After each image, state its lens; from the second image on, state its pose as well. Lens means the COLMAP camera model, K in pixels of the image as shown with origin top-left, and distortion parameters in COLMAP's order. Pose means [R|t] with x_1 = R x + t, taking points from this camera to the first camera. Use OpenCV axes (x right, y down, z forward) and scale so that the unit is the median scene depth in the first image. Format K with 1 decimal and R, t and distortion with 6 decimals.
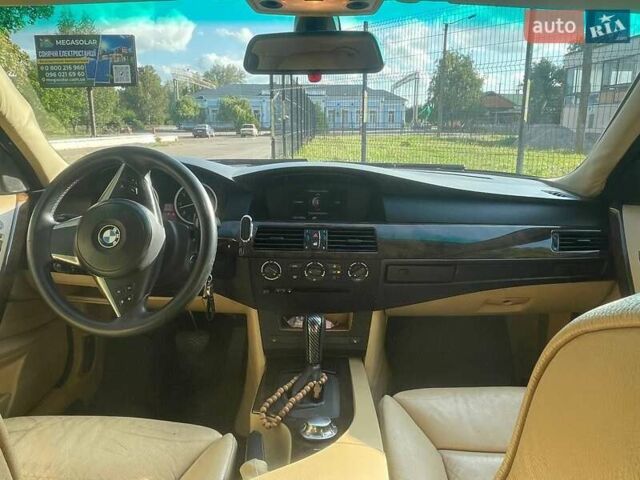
lens RADIAL K [[478.6, 0, 320.0], [0, 478.6, 240.0], [0, 0, 1]] dist [0.003071, -0.007958]
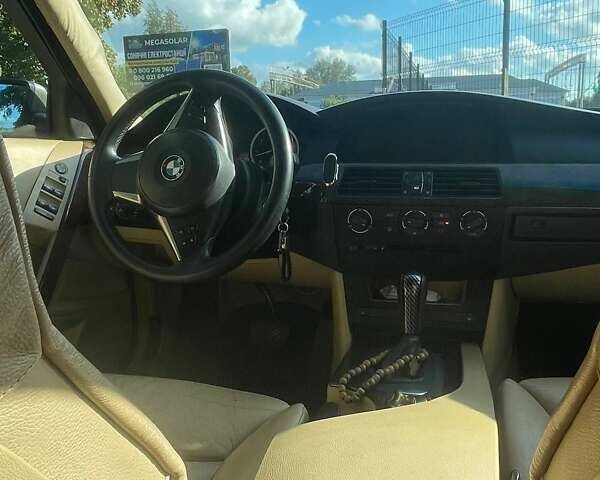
lens RADIAL K [[594.1, 0, 300.0], [0, 594.1, 240.0], [0, 0, 1]] dist [0.106475, -0.274400]
pose [[0.971359, 0.013505, -0.237234, 0.039379], [-0.025784, 0.998479, -0.048735, 0.152878], [0.236215, 0.053456, 0.970229, 0.007120]]
